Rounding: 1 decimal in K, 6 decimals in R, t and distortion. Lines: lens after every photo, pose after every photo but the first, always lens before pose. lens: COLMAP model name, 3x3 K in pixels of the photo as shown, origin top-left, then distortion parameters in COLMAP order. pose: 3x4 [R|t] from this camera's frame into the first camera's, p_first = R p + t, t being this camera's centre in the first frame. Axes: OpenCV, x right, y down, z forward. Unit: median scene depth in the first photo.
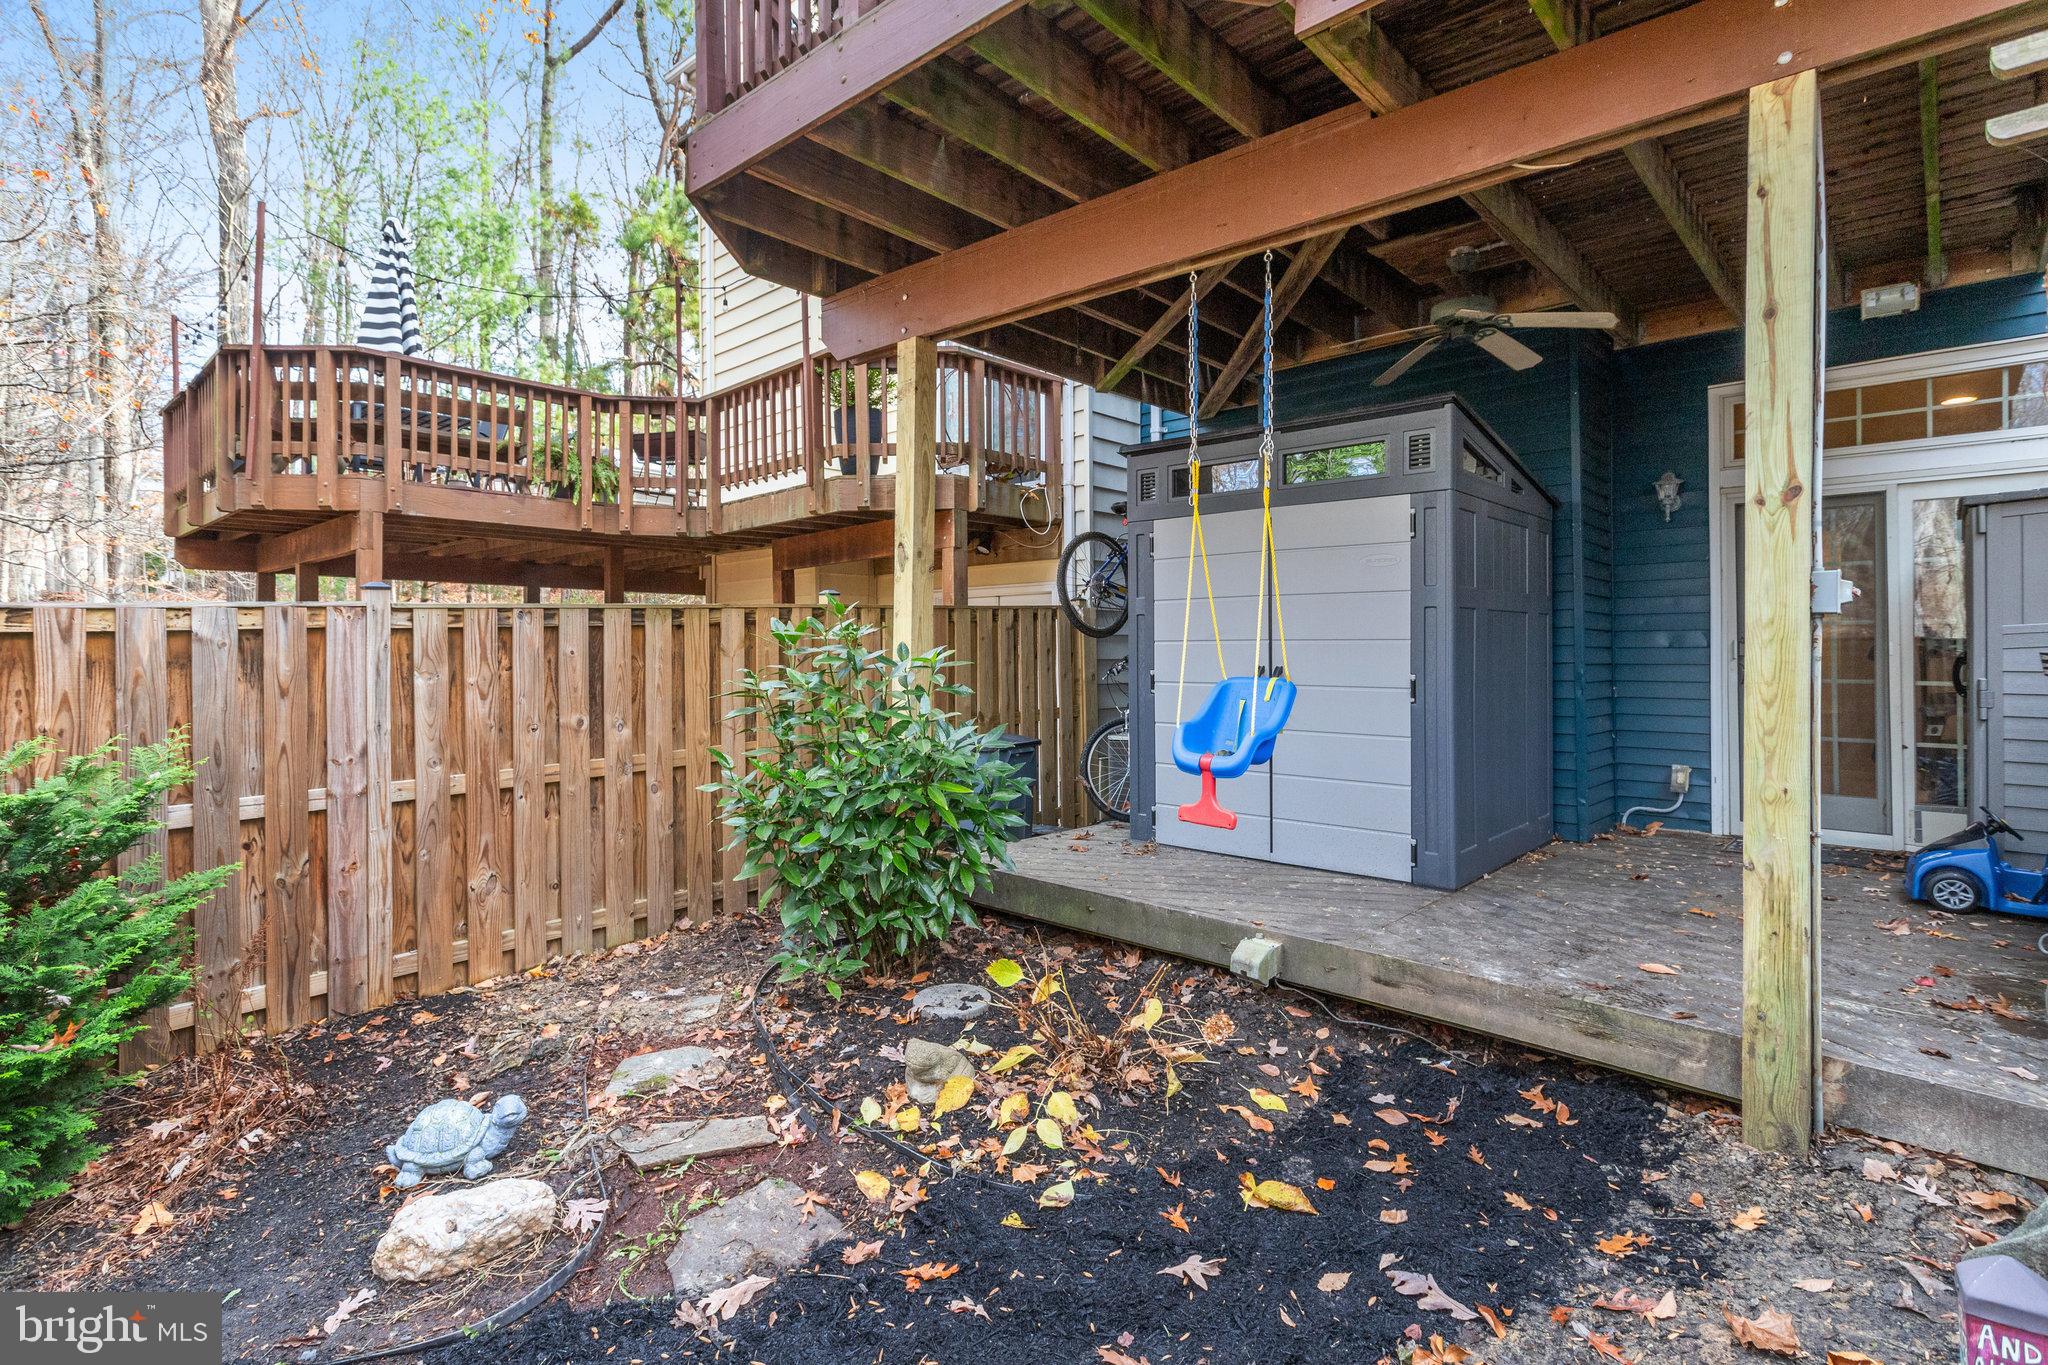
lens RADIAL K [[1011.9, 0, 1022.6], [0, 1011.9, 646.2], [0, 0, 1]] dist [0.006787, 0.000906]
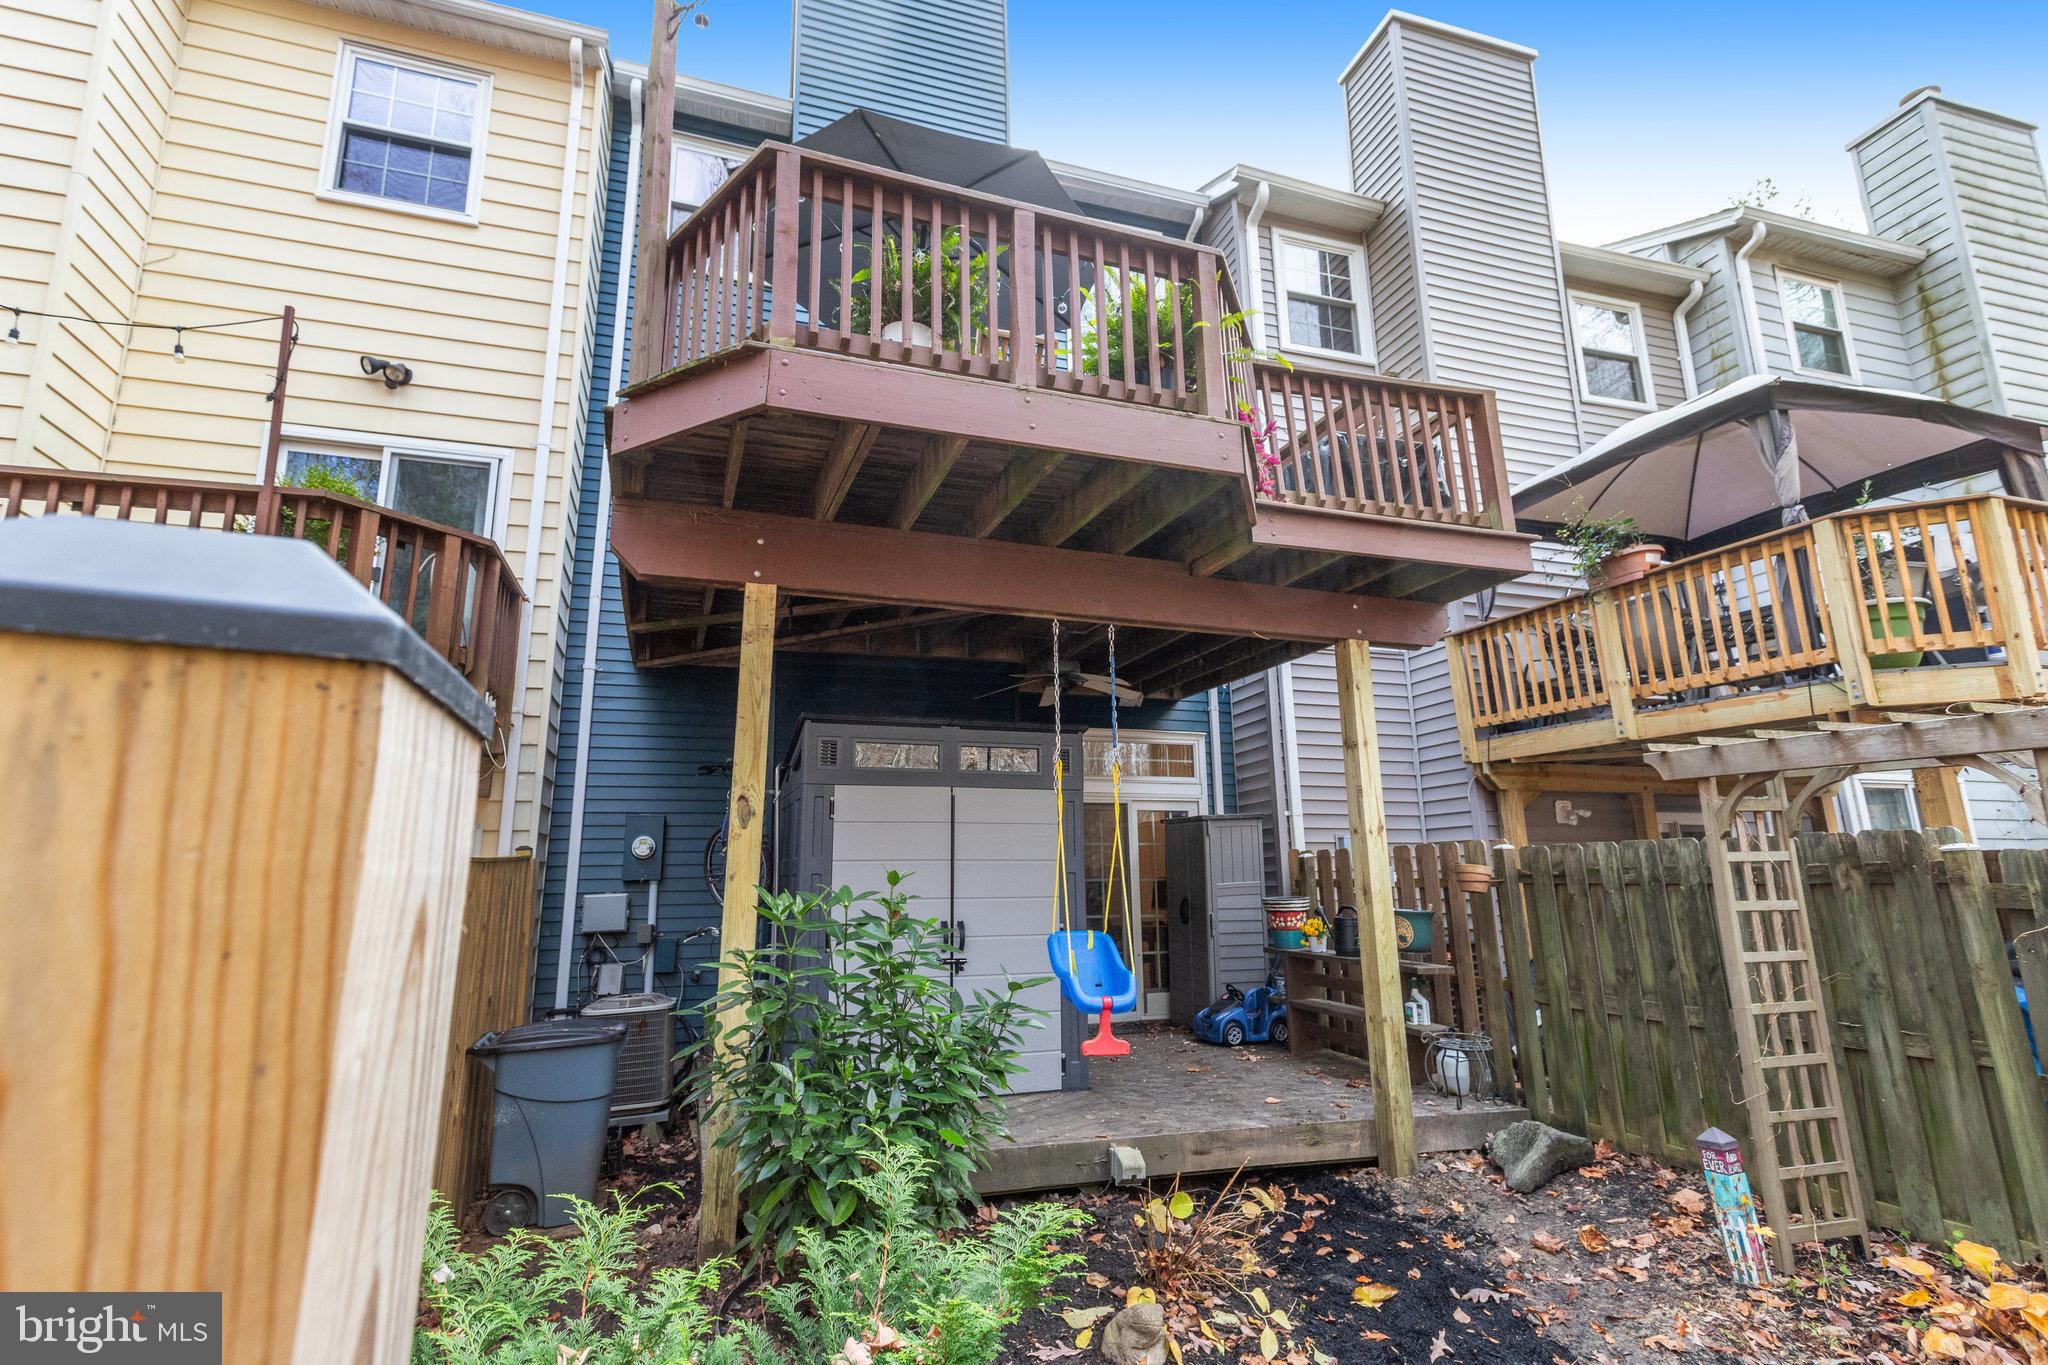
lens RADIAL K [[982.5, 0, 1024.3], [0, 982.5, 648.7], [0, 0, 1]] dist [0.033189, 0.000853]
pose [[0.478914, 0.197214, 0.855423, -1.366379], [0.007706, 0.973457, -0.228740, -0.046984], [-0.877828, 0.116138, 0.464682, 0.625664]]
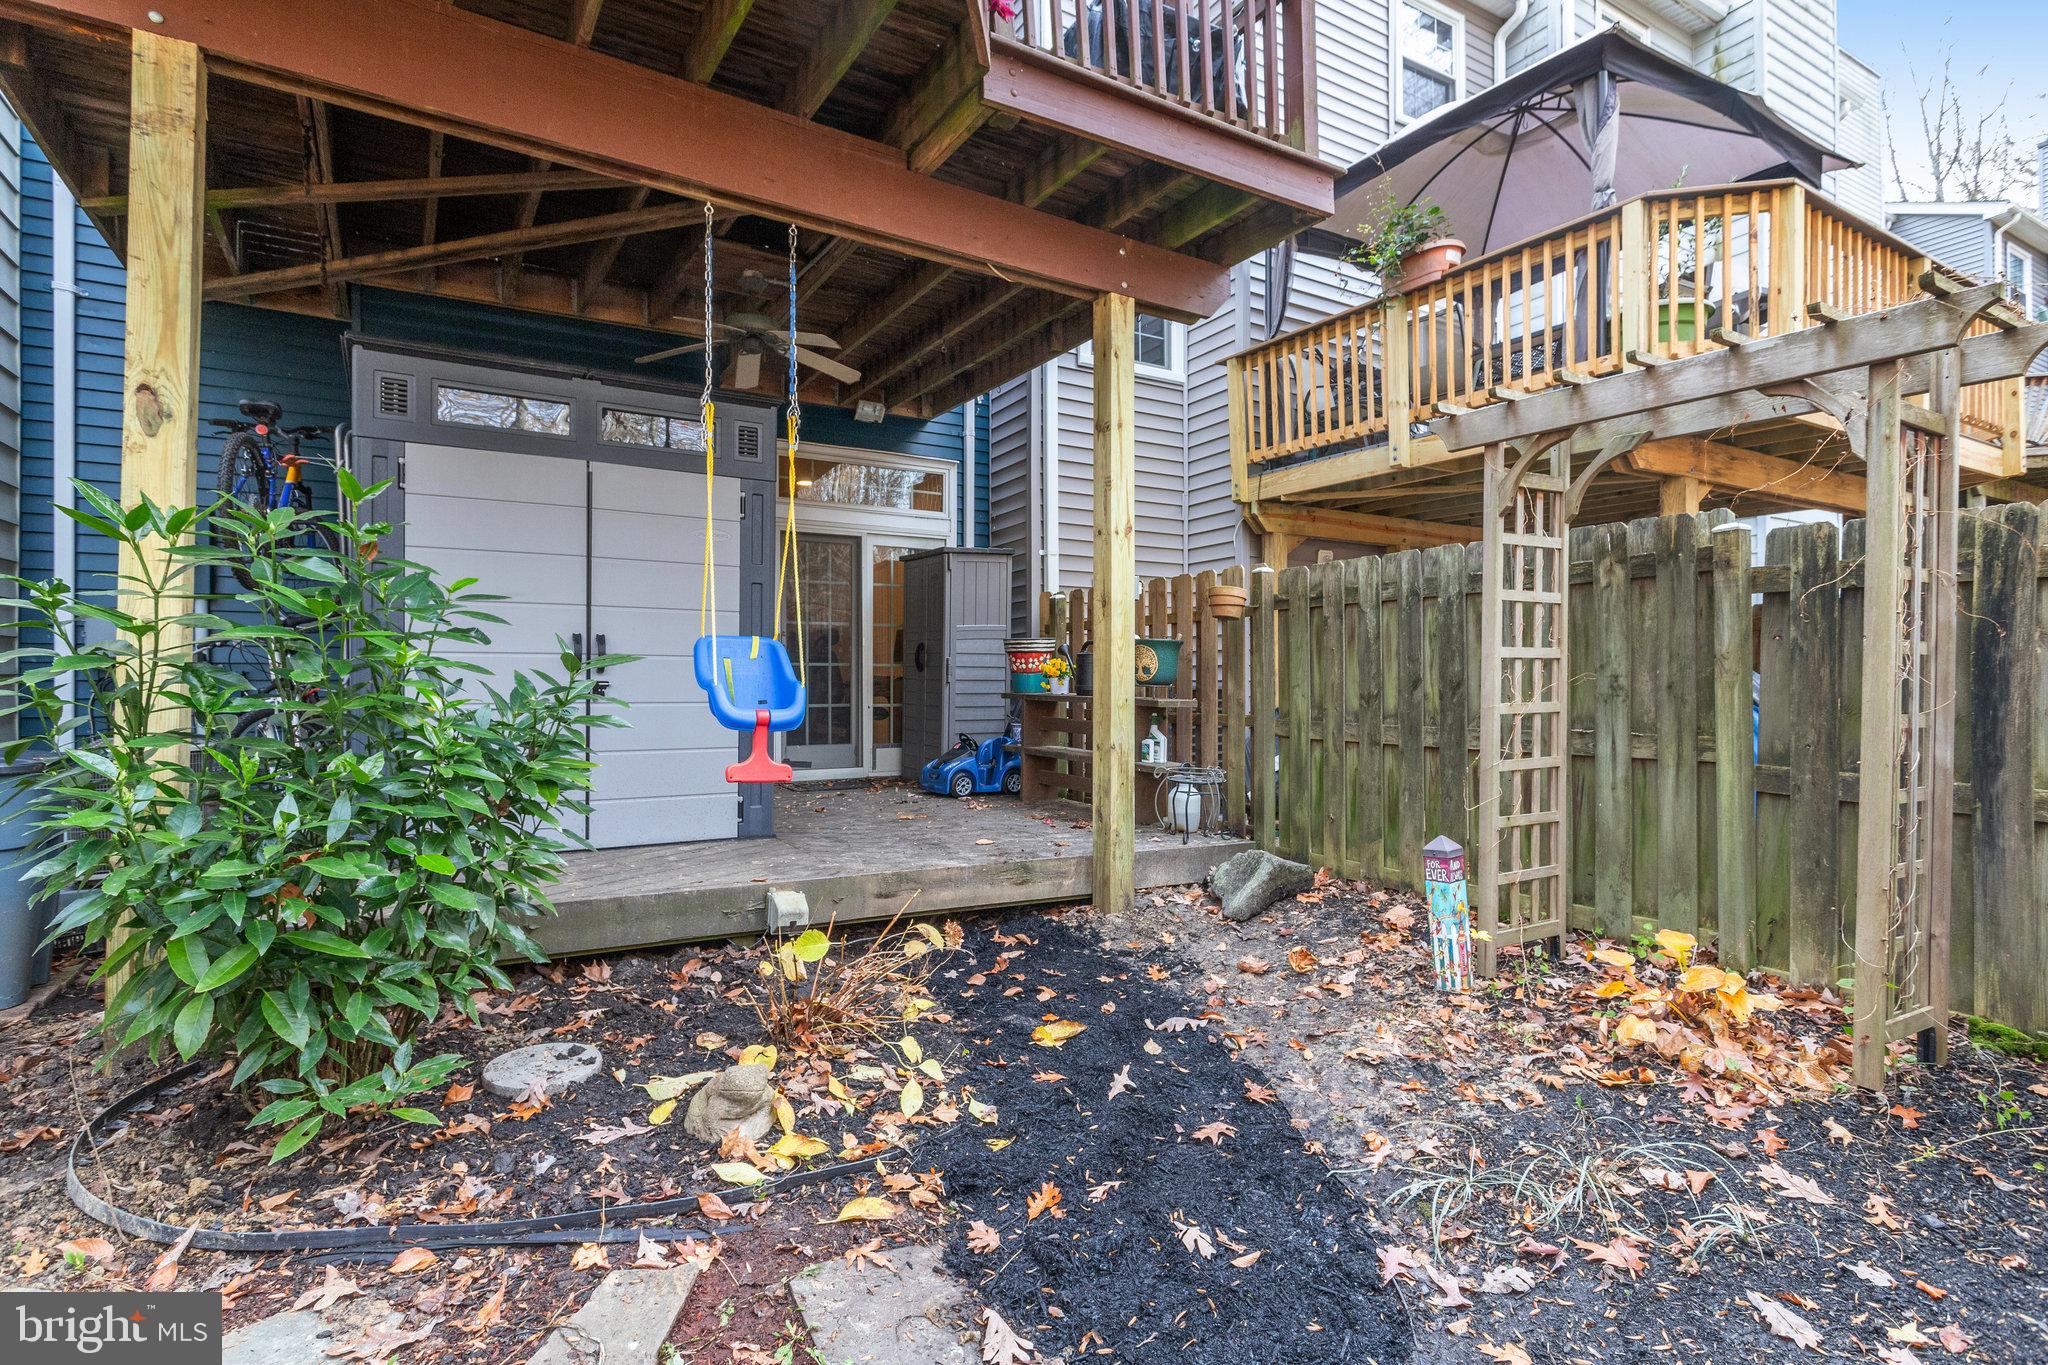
lens RADIAL K [[1011.9, 0, 1022.6], [0, 1011.9, 646.2], [0, 0, 1]] dist [0.006787, 0.000906]
pose [[0.286137, 0.030998, 0.957687, -0.923193], [-0.004777, 0.999510, -0.030925, 0.099324], [-0.958177, 0.004274, 0.286145, 0.648873]]
